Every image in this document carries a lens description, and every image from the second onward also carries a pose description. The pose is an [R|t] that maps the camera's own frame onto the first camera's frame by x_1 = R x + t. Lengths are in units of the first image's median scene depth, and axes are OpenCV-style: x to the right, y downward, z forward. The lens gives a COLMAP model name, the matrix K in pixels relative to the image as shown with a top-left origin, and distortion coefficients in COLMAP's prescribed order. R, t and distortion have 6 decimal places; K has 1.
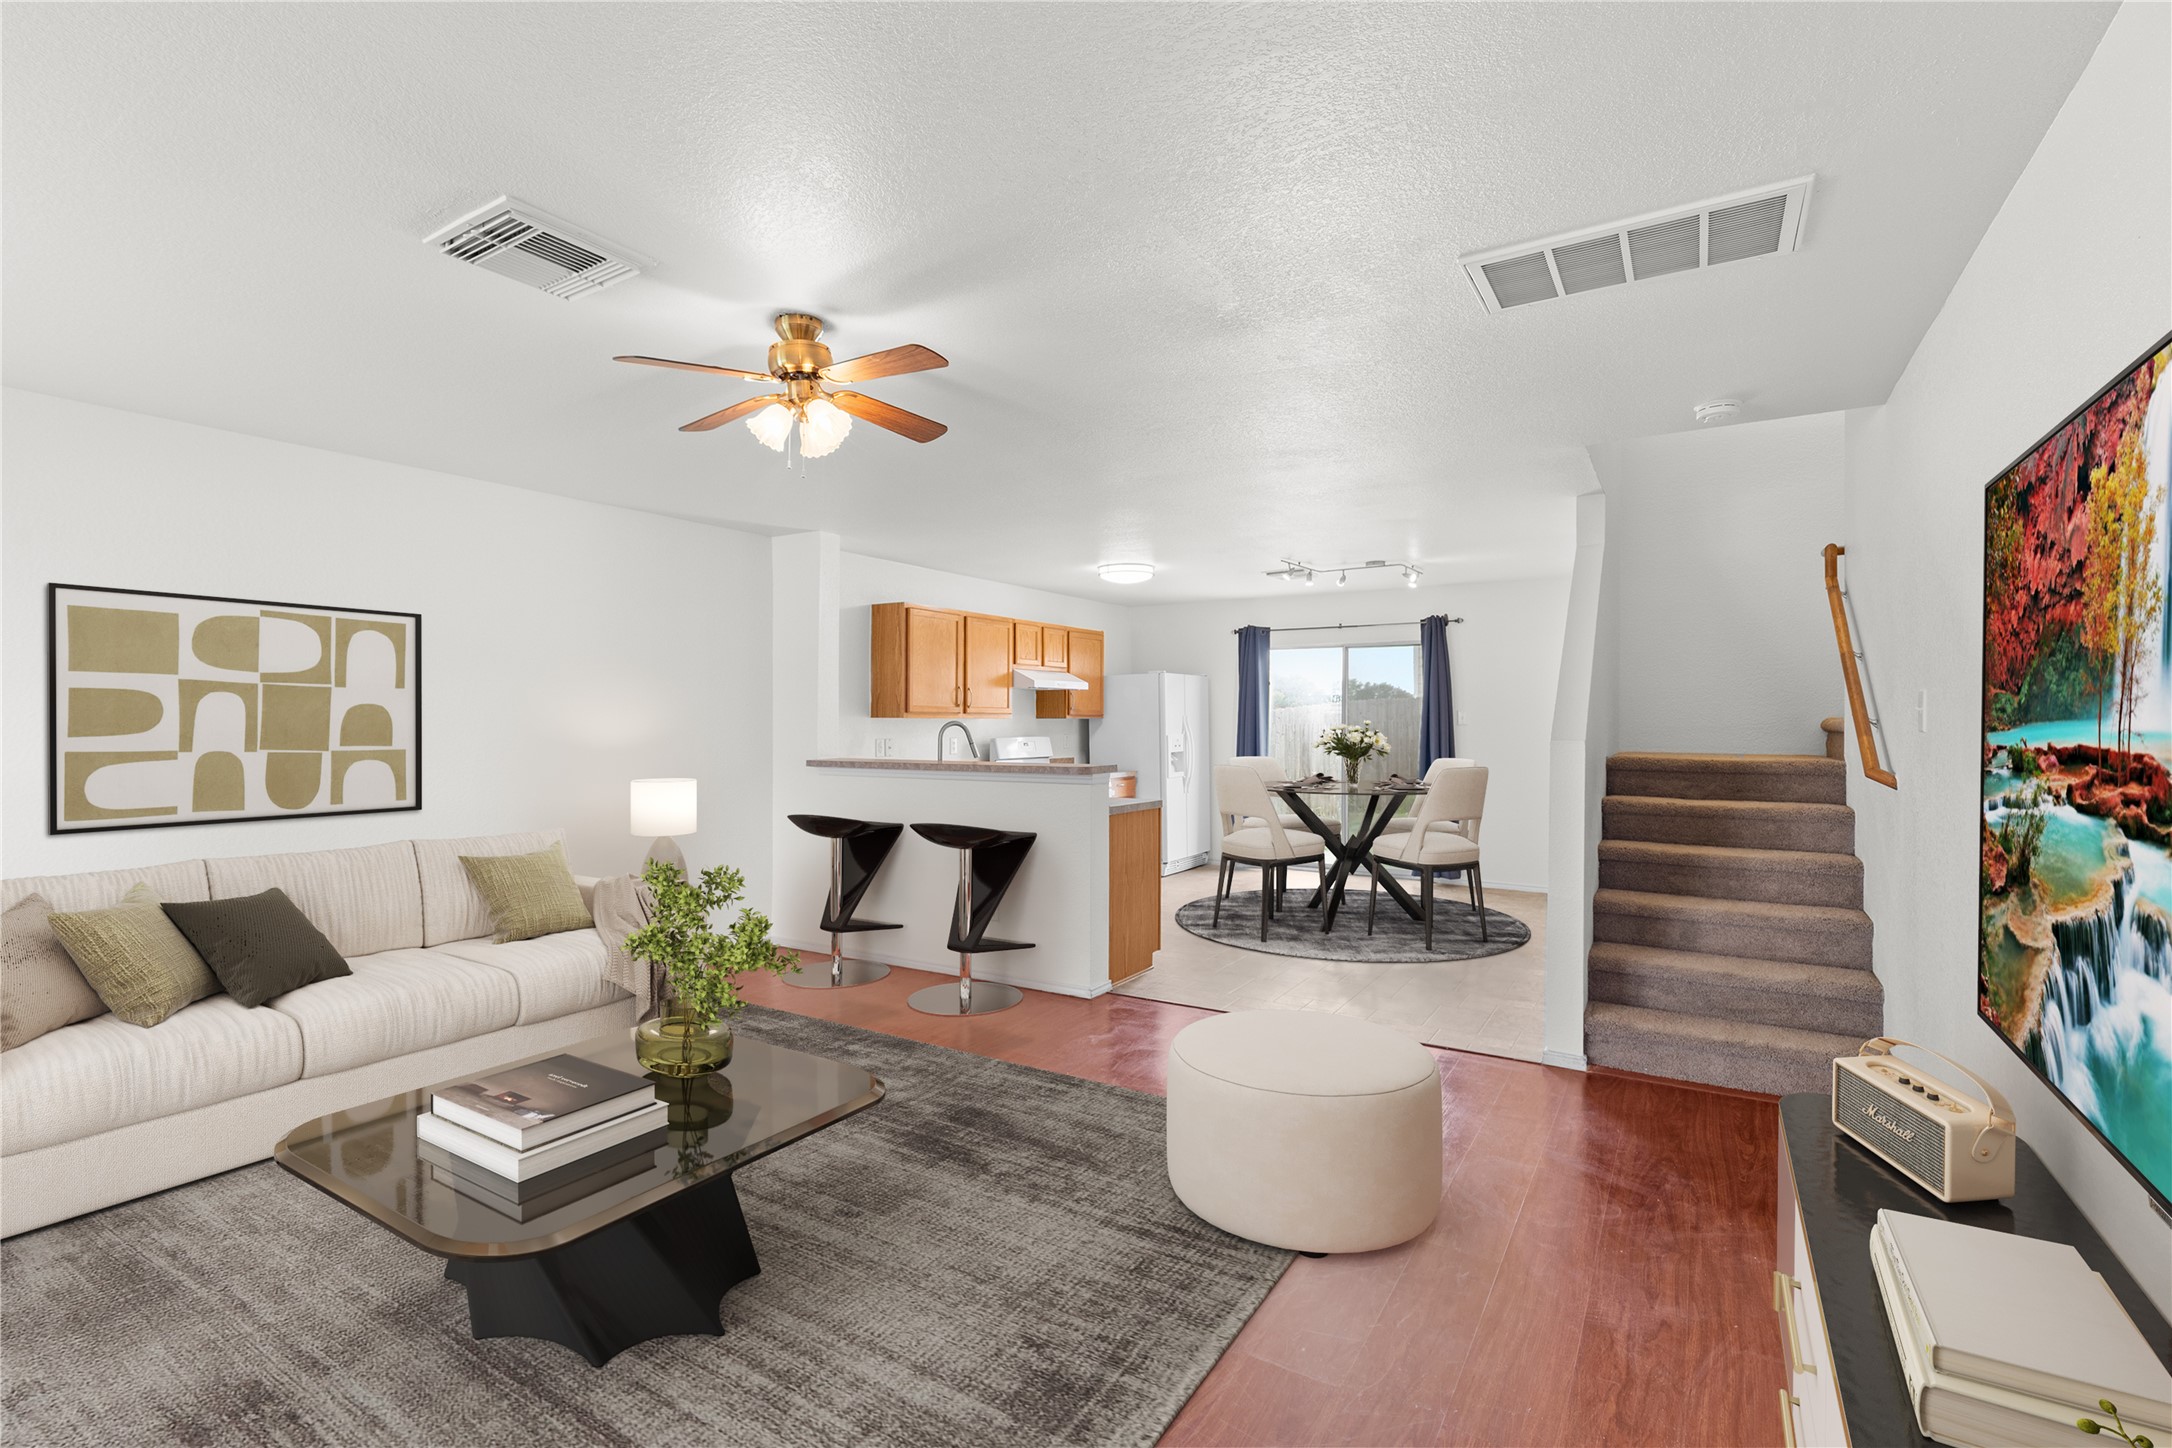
lens RADIAL K [[968.9, 0, 1064.0], [0, 968.9, 711.6], [0, 0, 1]] dist [0.005906, -0.001322]
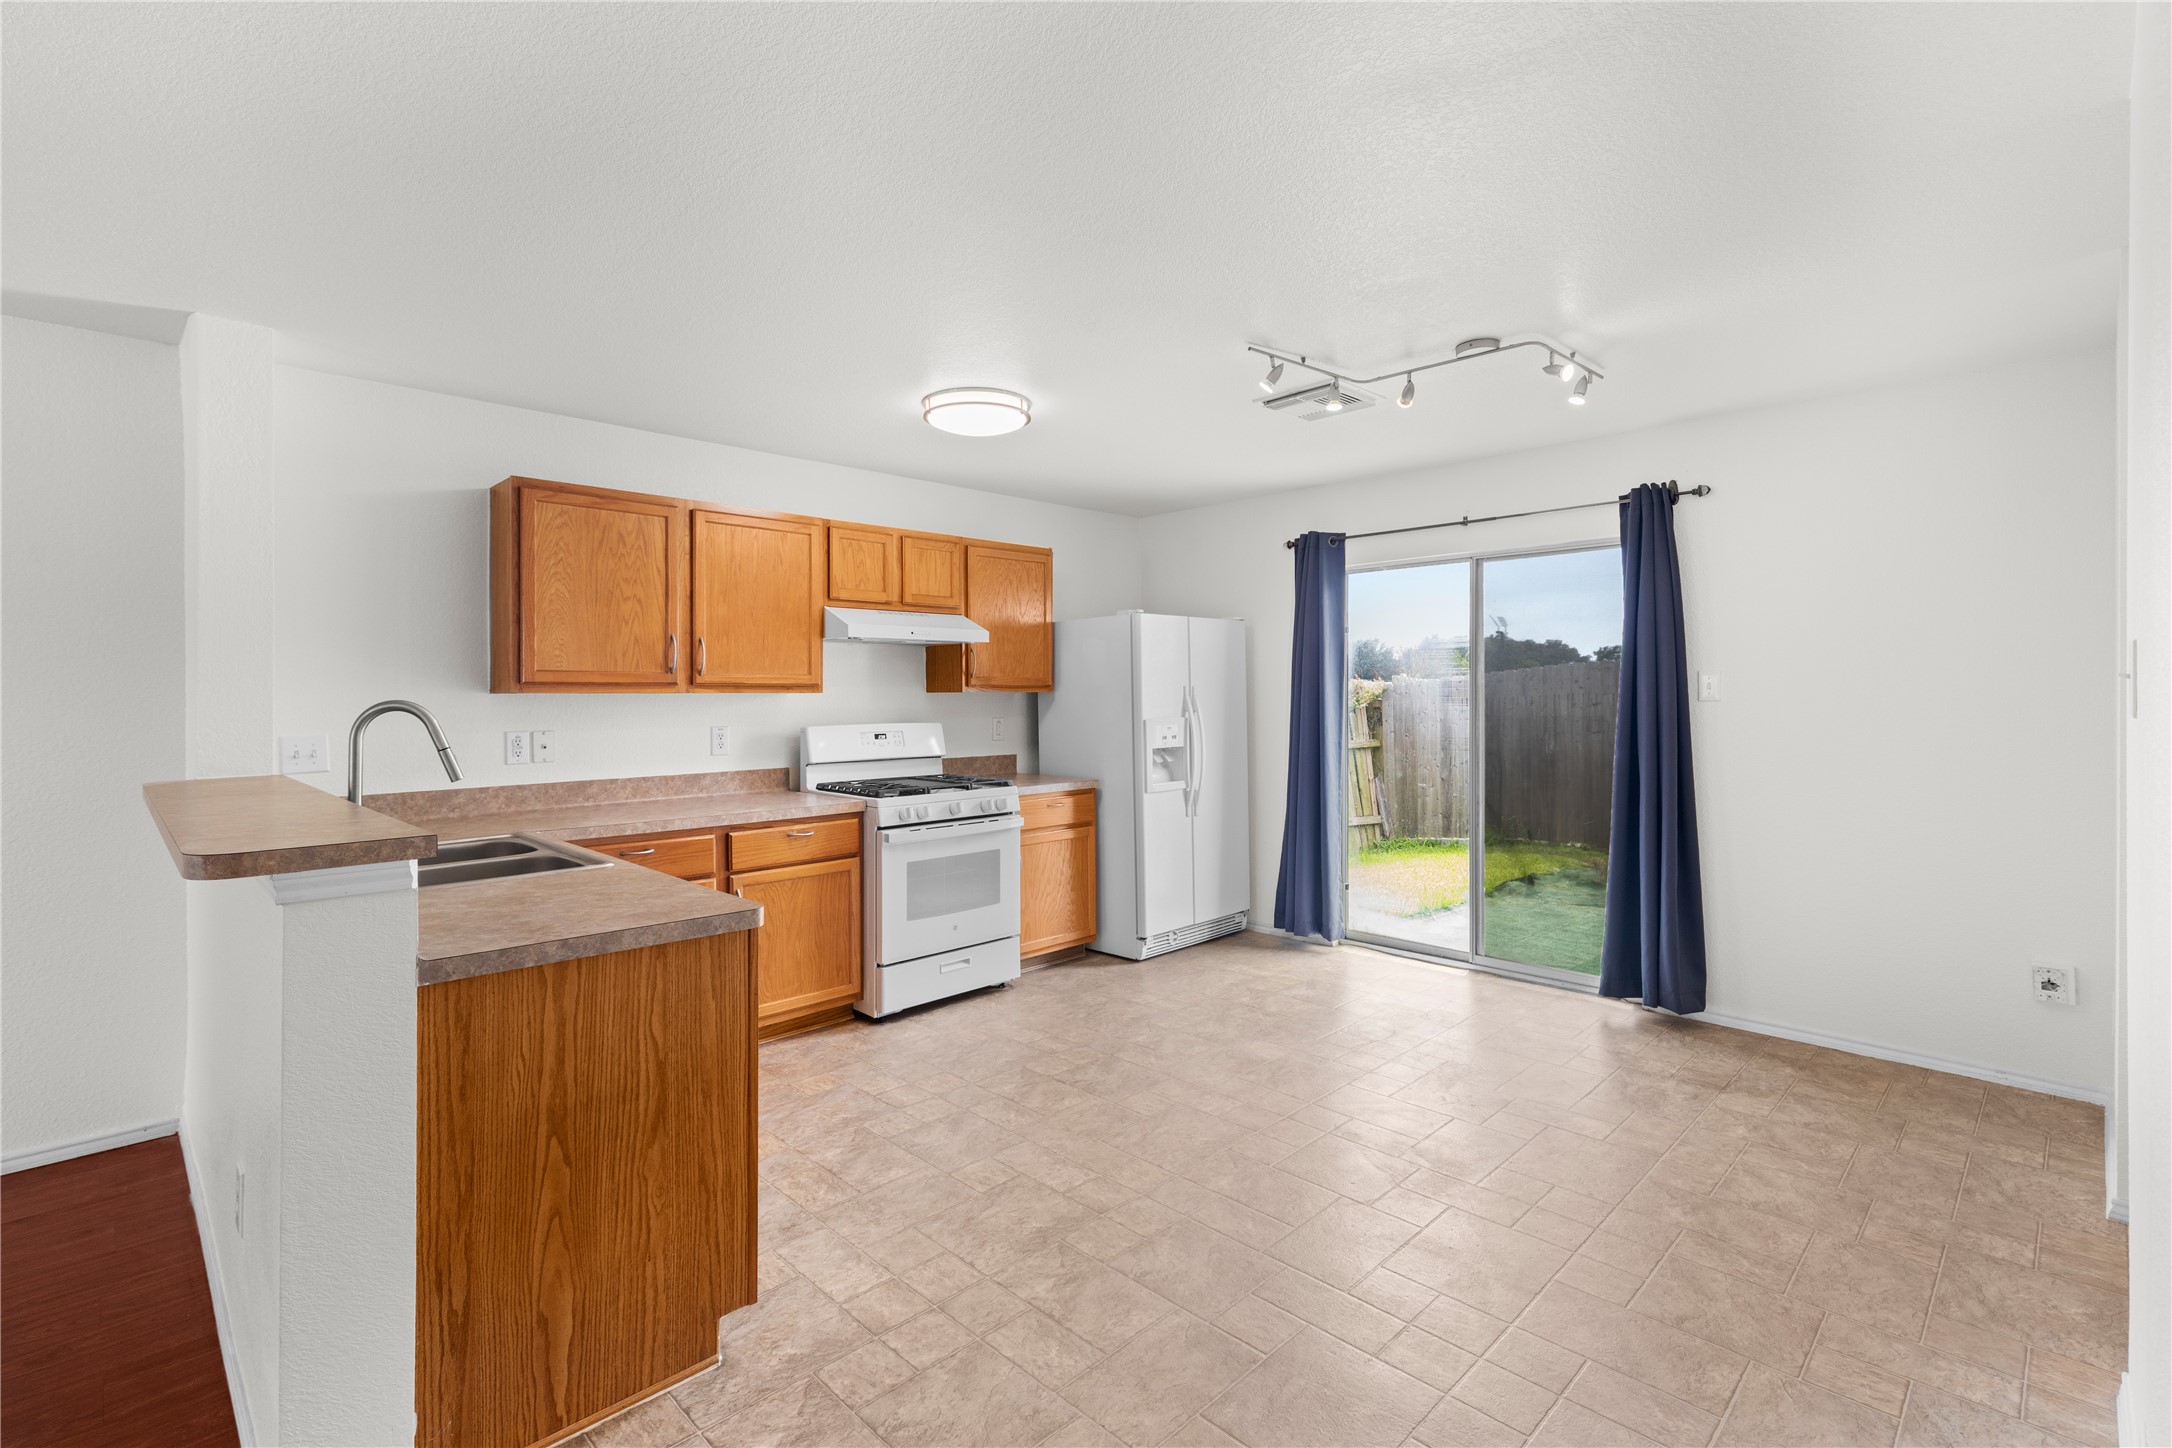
lens RADIAL K [[968.9, 0, 1067.7], [0, 968.9, 691.3], [0, 0, 1]] dist [0.005906, -0.001322]
pose [[0.974208, -0.006286, -0.225566, 0.190781], [0.007220, 0.999968, 0.003313, 0.004963], [0.225538, -0.004856, 0.974222, 0.415701]]
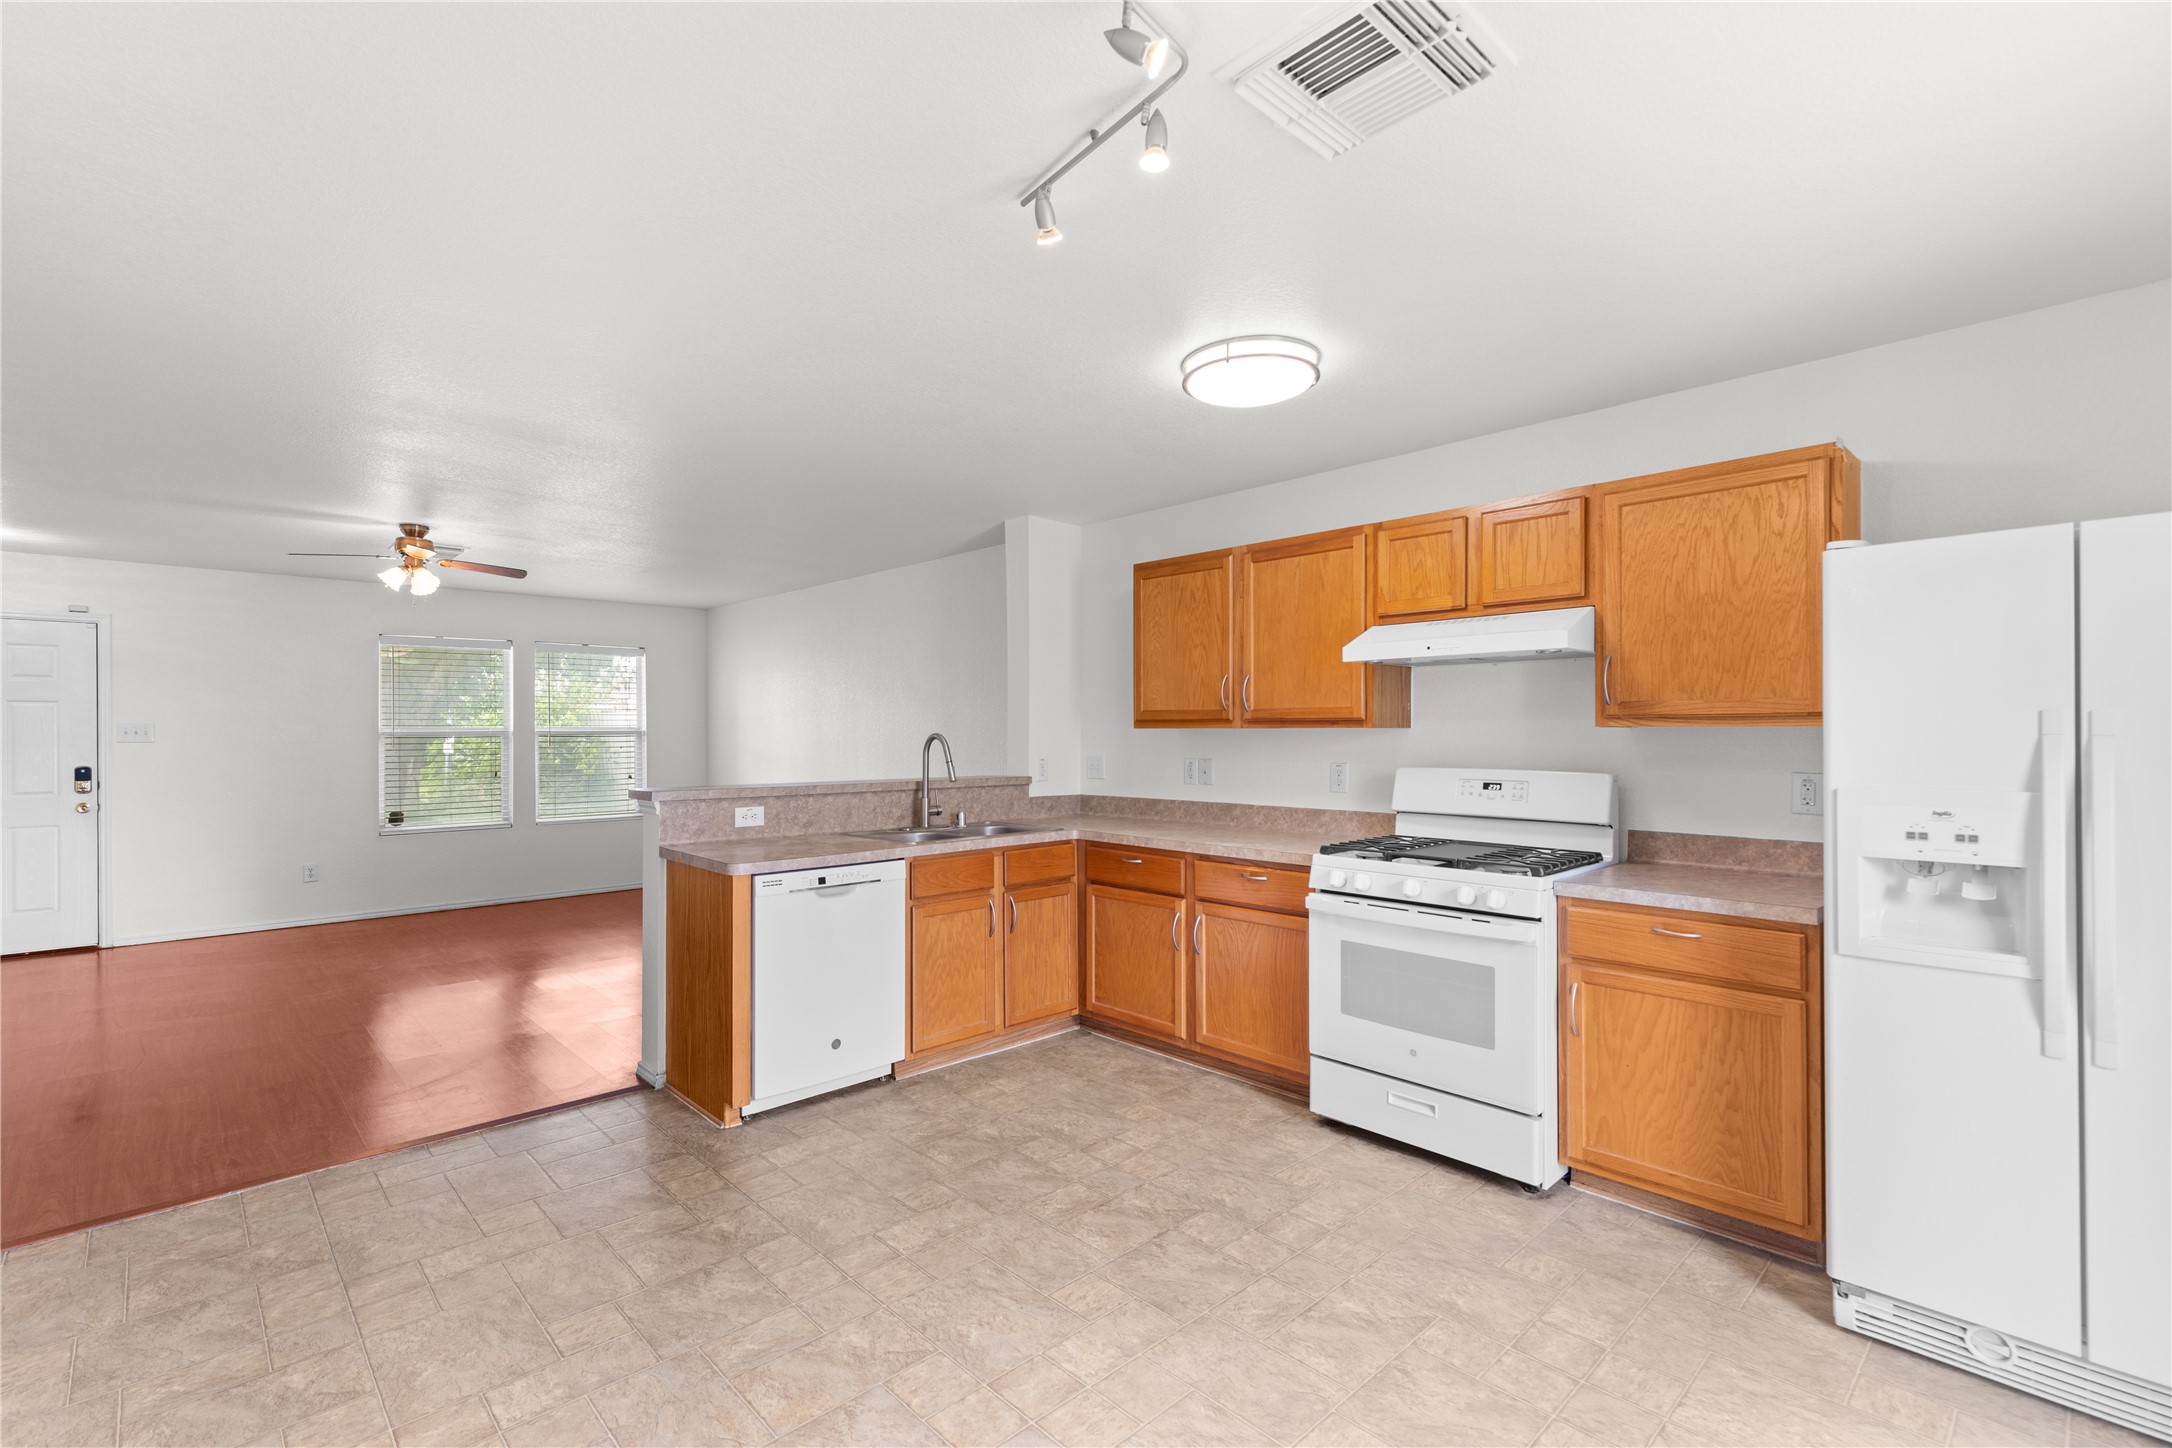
lens RADIAL K [[968.9, 0, 1075.4], [0, 968.9, 726.6], [0, 0, 1]] dist [0.005906, -0.001322]
pose [[-0.234762, -0.005284, -0.972039, 0.401757], [0.006970, 0.999950, -0.007119, 0.008088], [0.972028, -0.008447, -0.234713, 0.849750]]
